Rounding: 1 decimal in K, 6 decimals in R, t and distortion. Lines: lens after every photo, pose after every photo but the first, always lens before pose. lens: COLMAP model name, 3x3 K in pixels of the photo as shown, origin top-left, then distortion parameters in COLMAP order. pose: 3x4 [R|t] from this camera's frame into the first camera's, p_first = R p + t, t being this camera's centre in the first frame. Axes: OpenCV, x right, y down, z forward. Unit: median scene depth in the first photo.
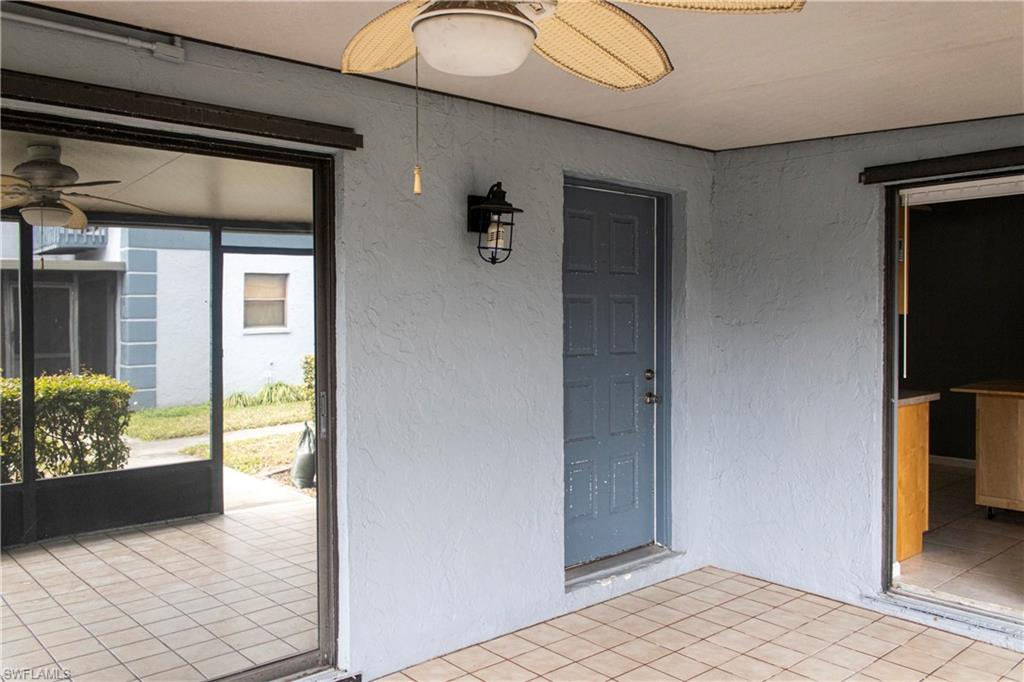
lens RADIAL K [[815.5, 0, 511.5], [0, 815.5, 341.9], [0, 0, 1]] dist [0.023471, -0.012822]
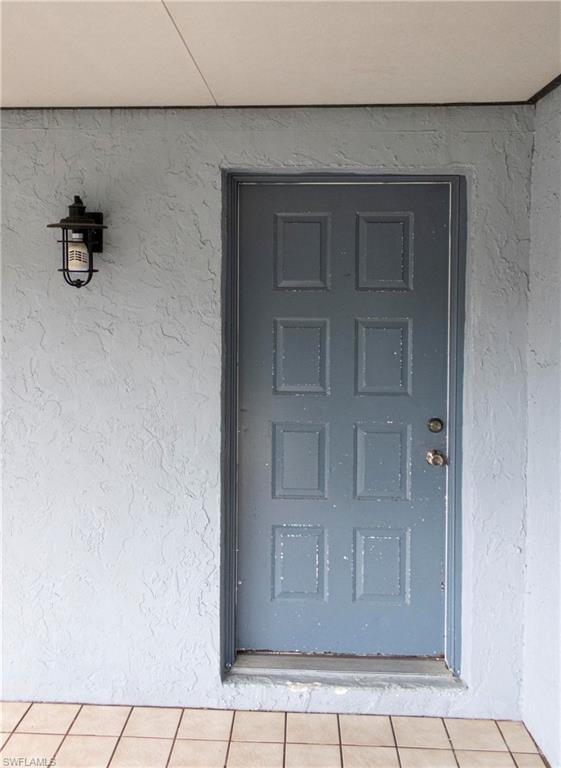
lens RADIAL K [[716.5, 0, 289.2], [0, 716.5, 333.8], [0, 0, 1]] dist [0.035098, 0.000000]
pose [[0.717127, 0.029416, -0.696321, 0.576430], [-0.031235, 0.999462, 0.010054, -0.049337], [0.696242, 0.014539, 0.717660, 0.492667]]
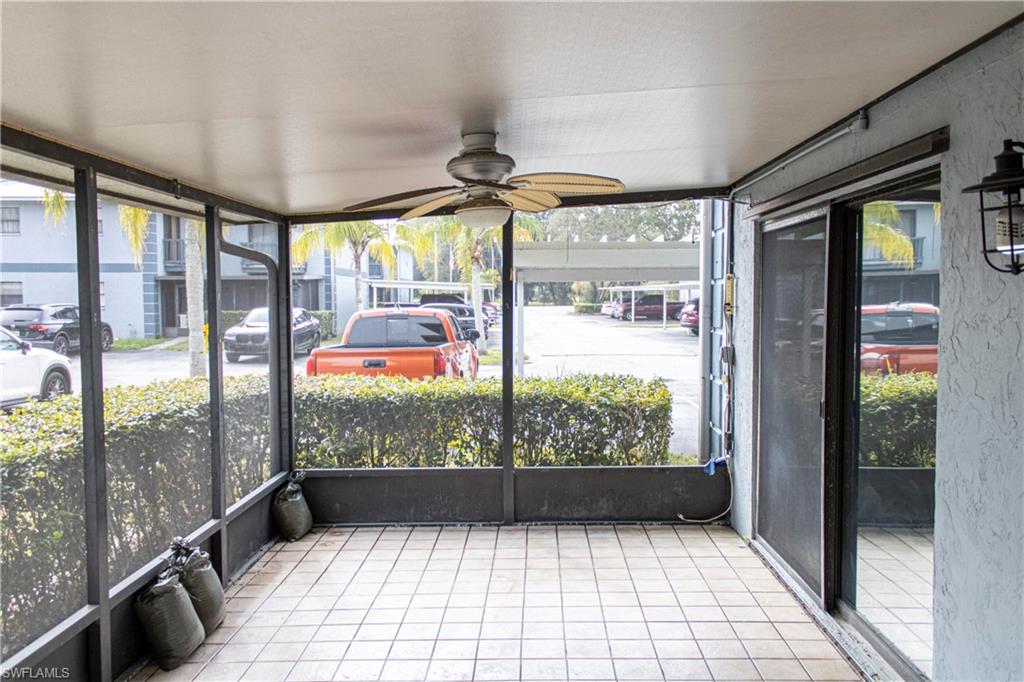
lens RADIAL K [[815.5, 0, 514.5], [0, 815.5, 344.7], [0, 0, 1]] dist [0.023471, -0.012822]
pose [[-0.670465, 0.051600, -0.740145, 0.564562], [-0.013500, 0.996565, 0.081705, -0.072376], [0.741819, 0.064772, -0.667465, 0.936727]]
